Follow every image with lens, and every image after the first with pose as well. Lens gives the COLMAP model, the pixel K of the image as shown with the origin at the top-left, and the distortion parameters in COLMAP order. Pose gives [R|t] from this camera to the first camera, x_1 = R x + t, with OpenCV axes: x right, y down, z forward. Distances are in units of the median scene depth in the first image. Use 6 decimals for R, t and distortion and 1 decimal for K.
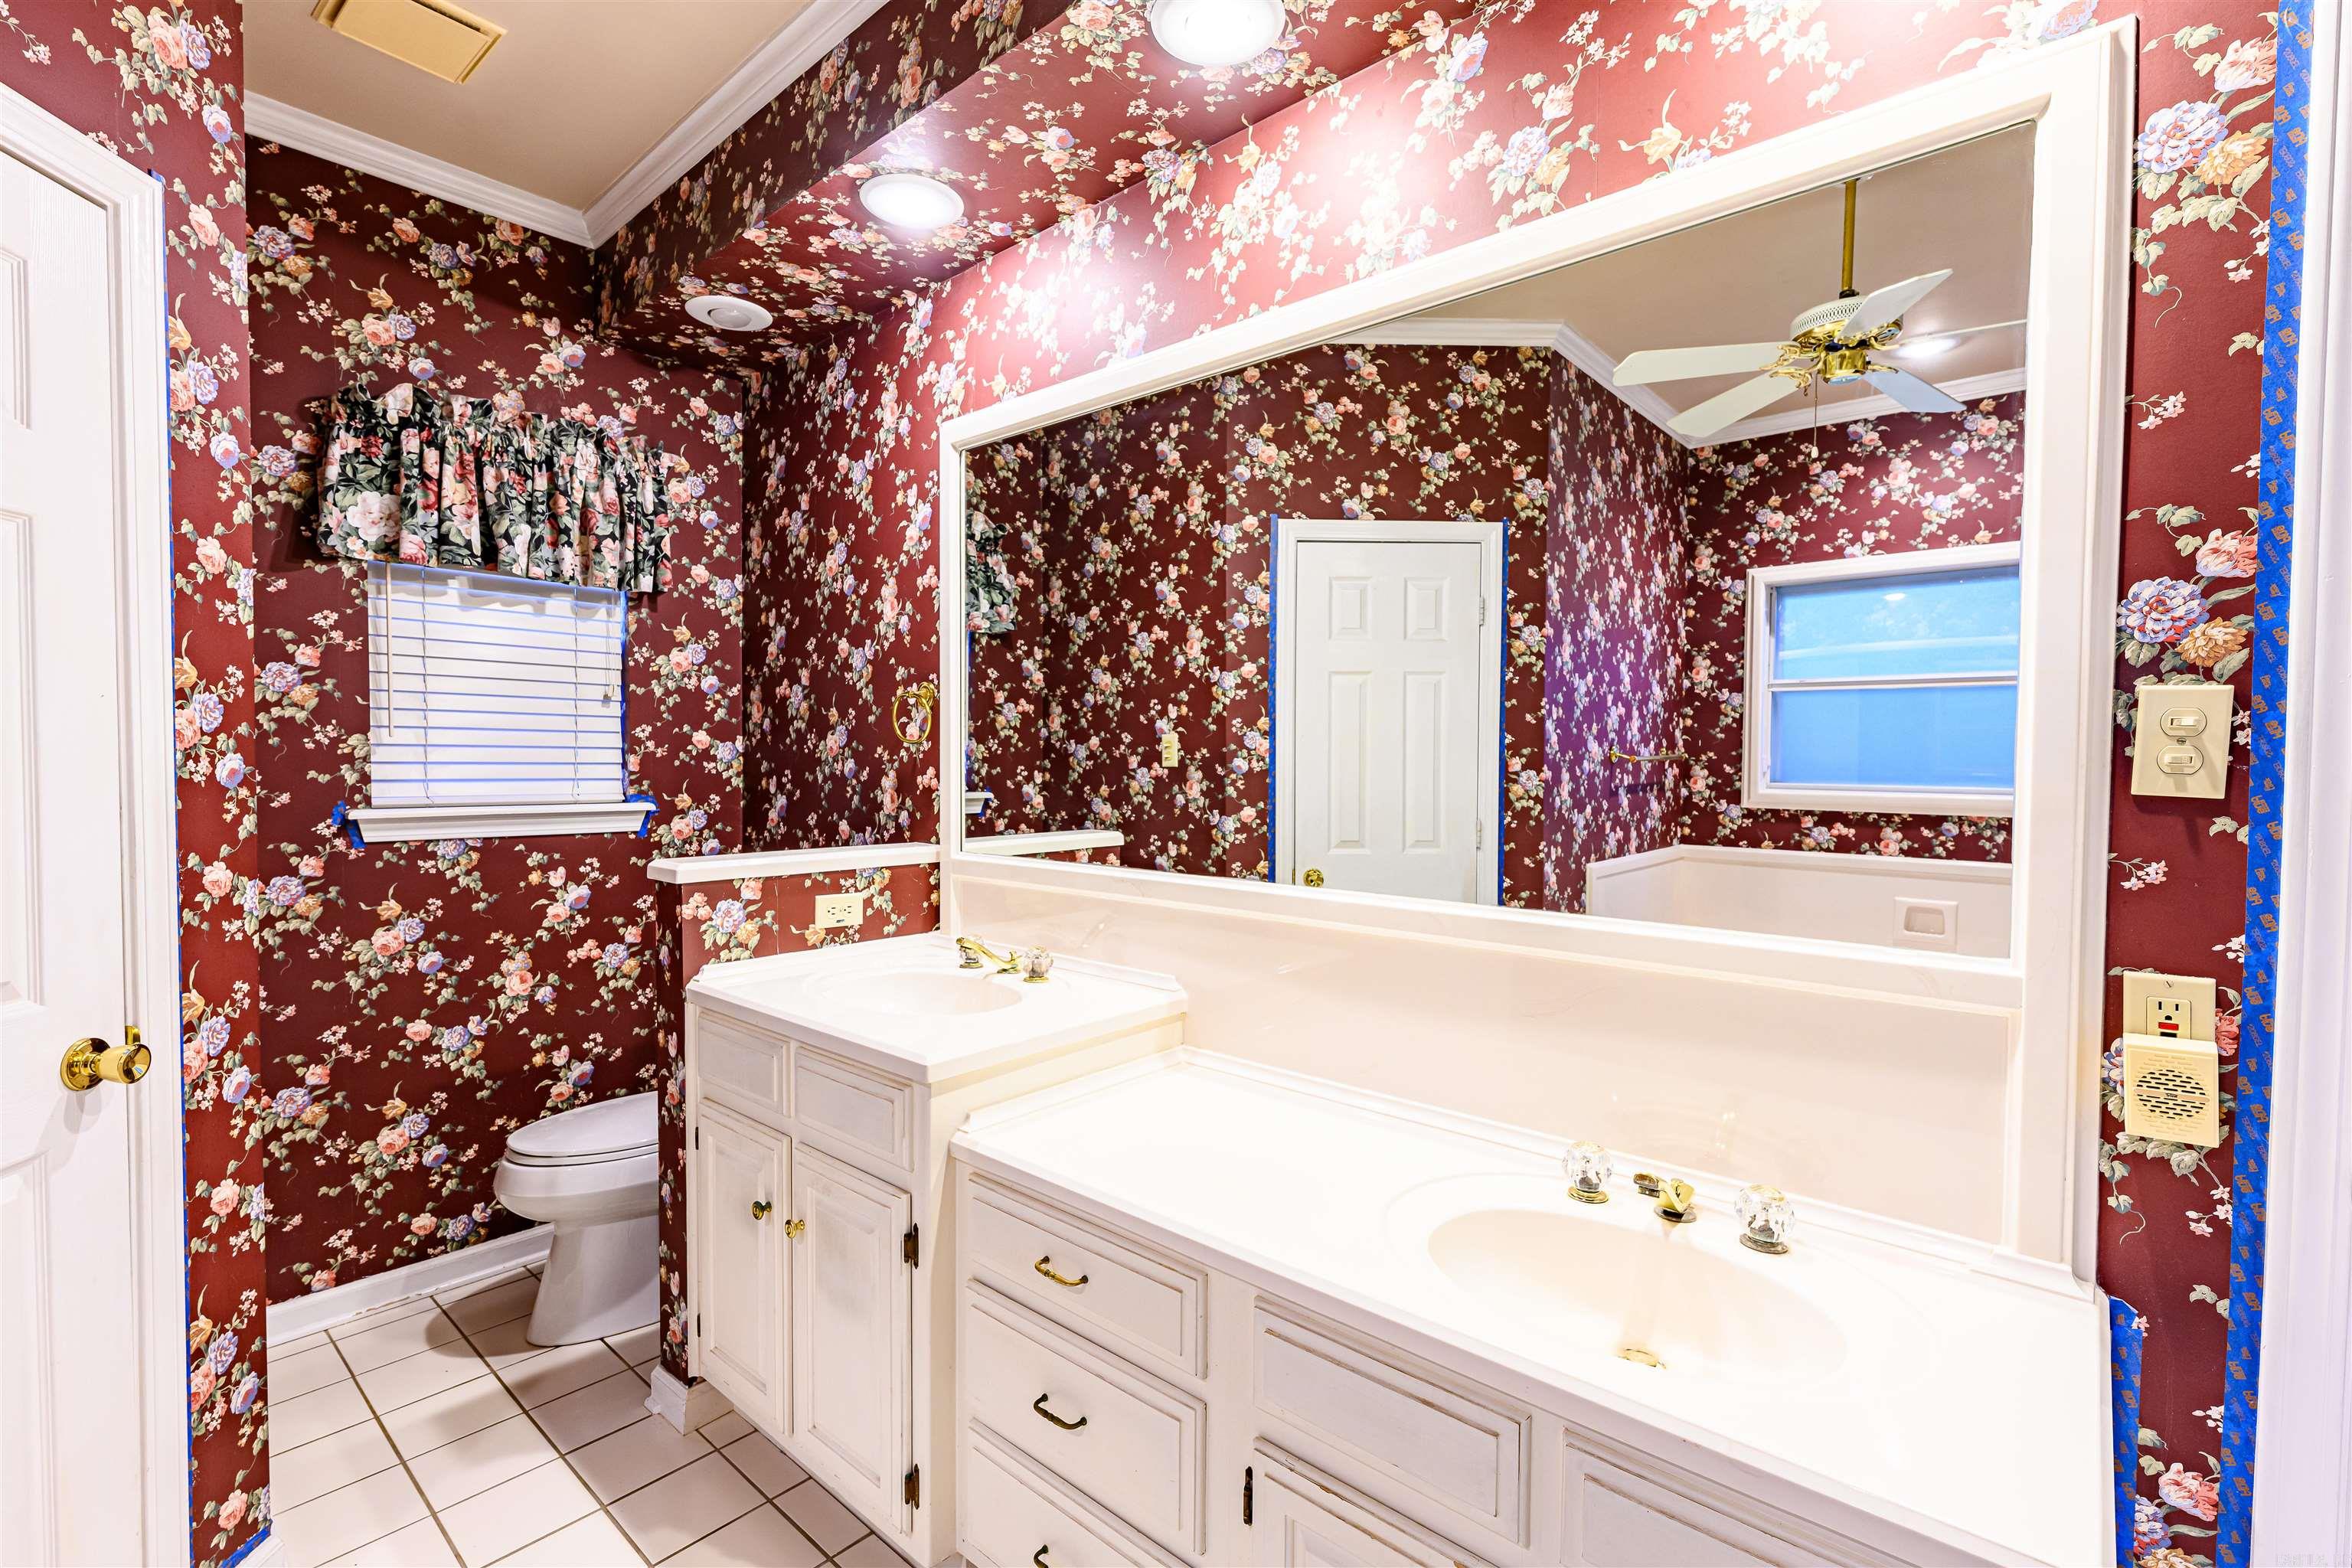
lens RADIAL K [[1056.0, 0, 1171.1], [0, 1056.0, 790.7], [0, 0, 1]] dist [0.003955, -0.000002]
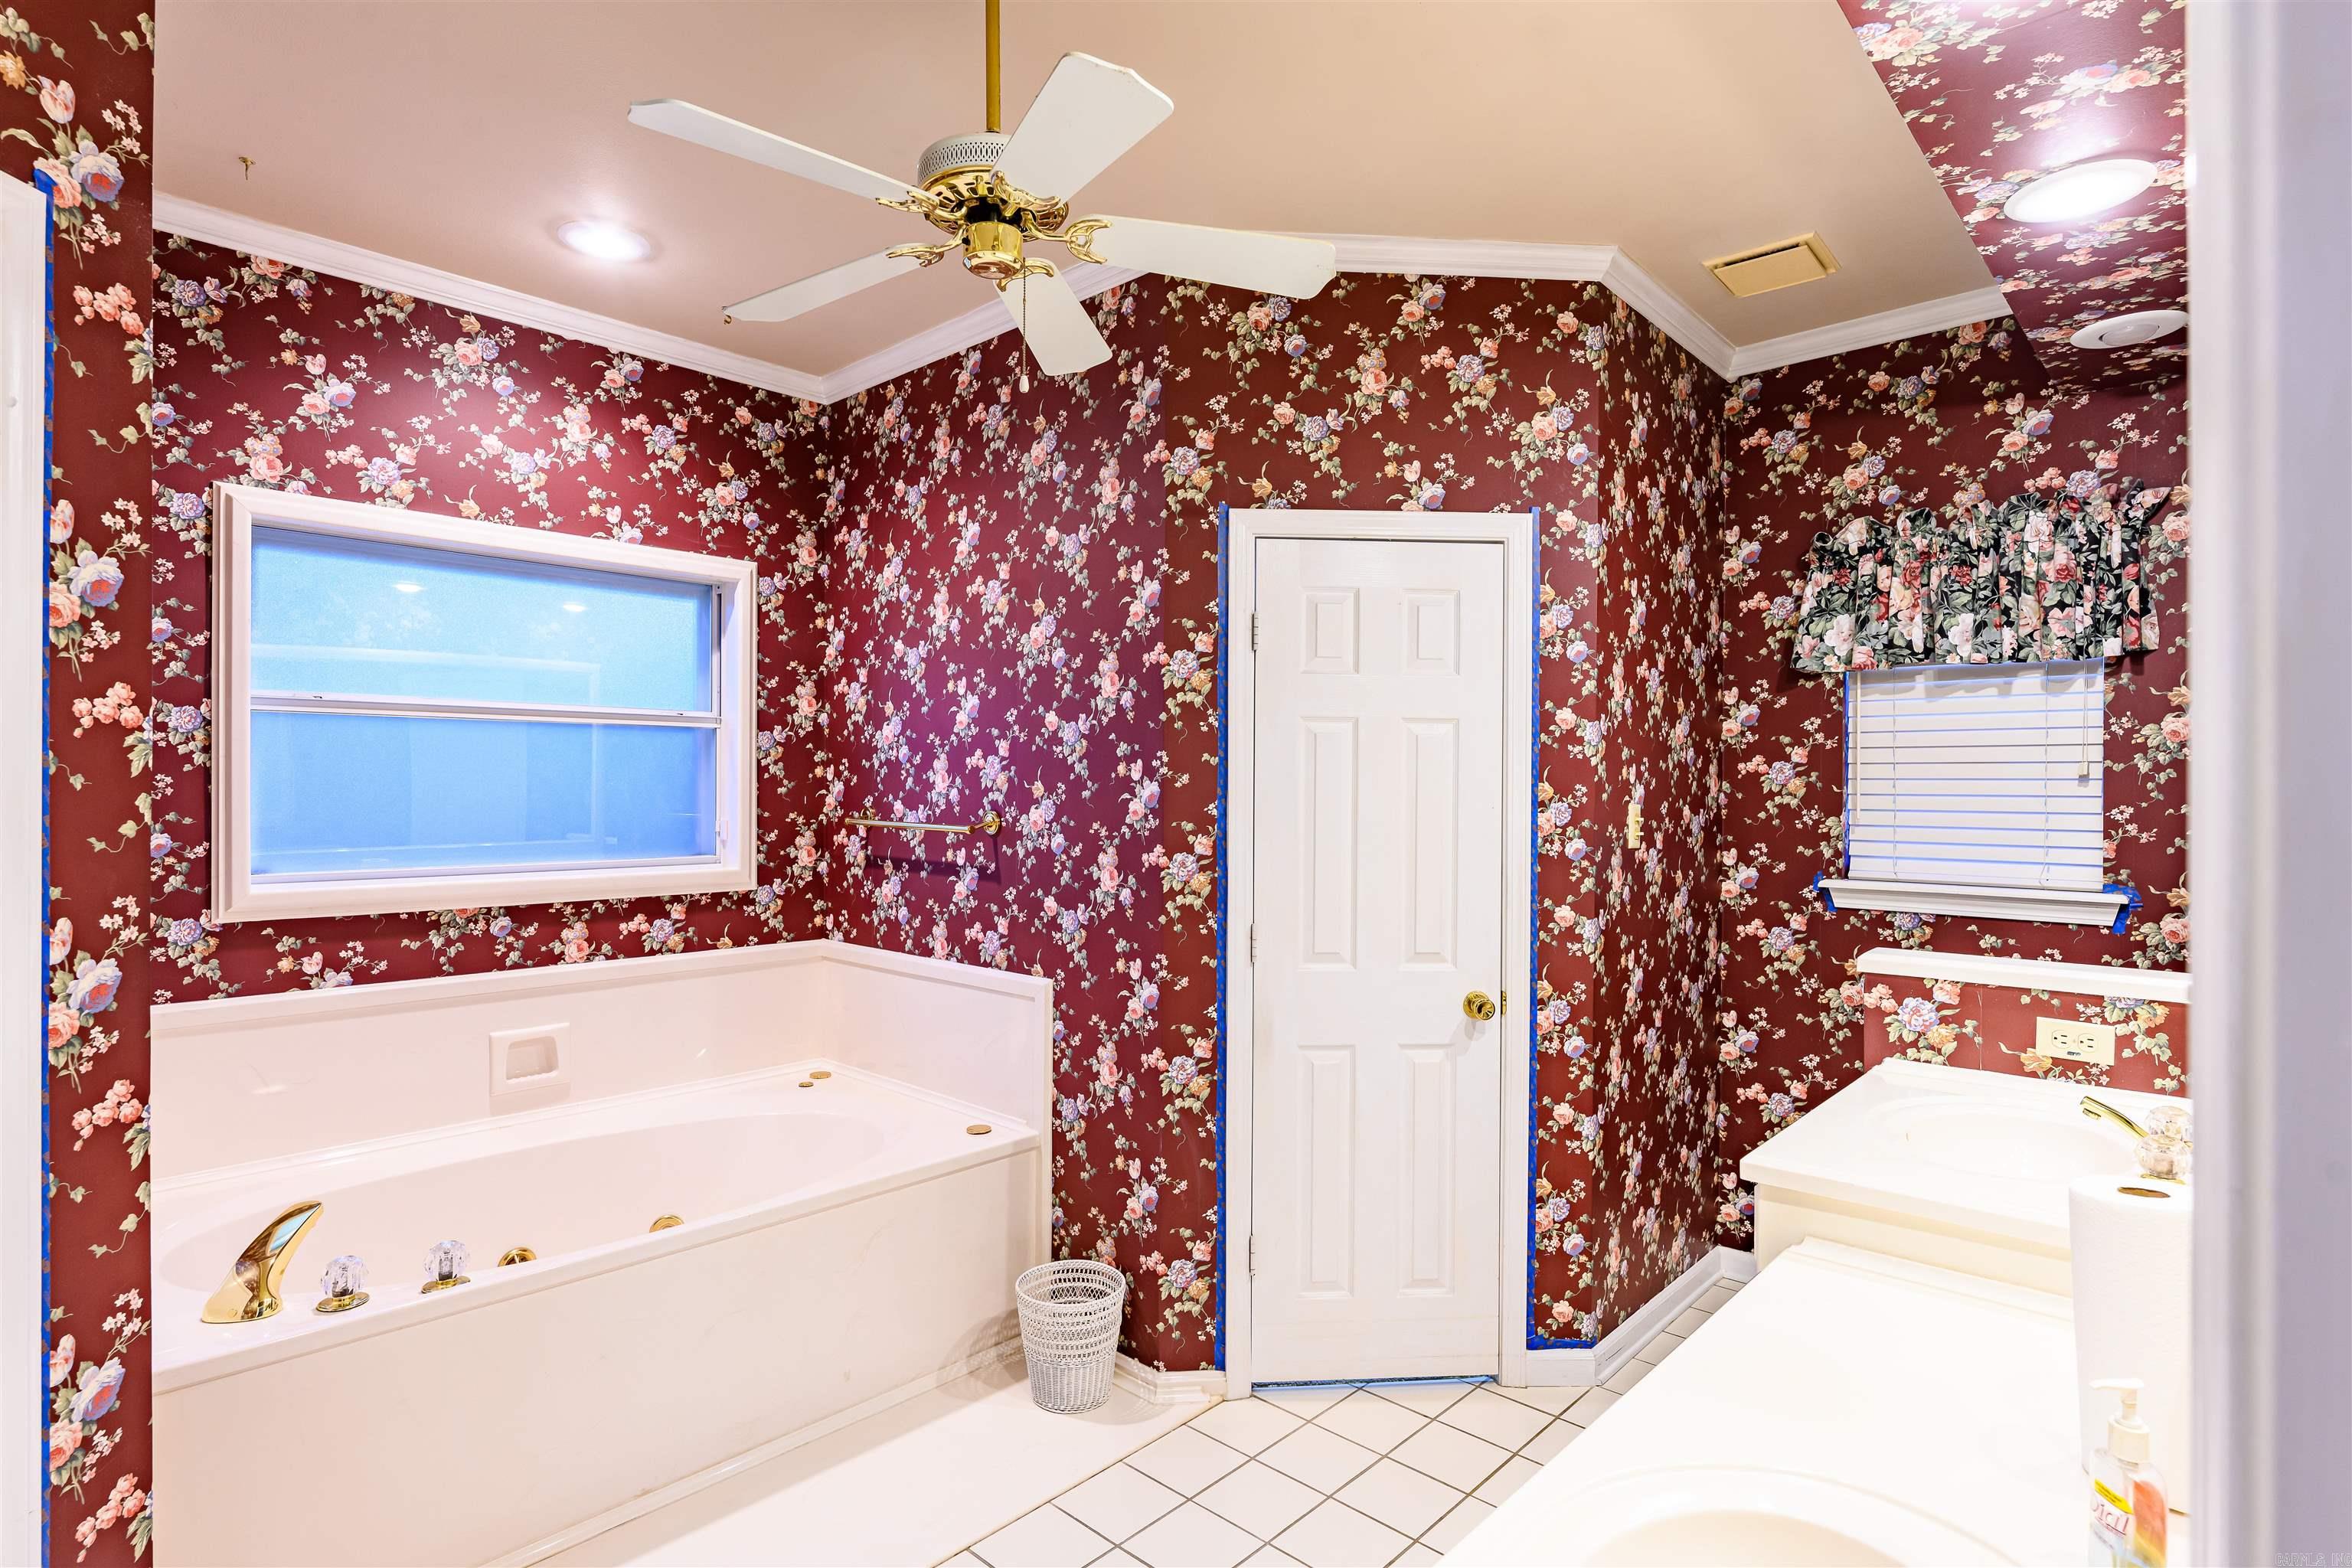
lens RADIAL K [[1208.6, 0, 1172.6], [0, 1208.6, 787.9], [0, 0, 1]] dist [0.000721, -0.001654]
pose [[-0.041205, -0.005100, -0.999138, 0.635545], [-0.033727, 0.999424, -0.003711, -0.055701], [0.998581, 0.033545, -0.041354, 0.304567]]
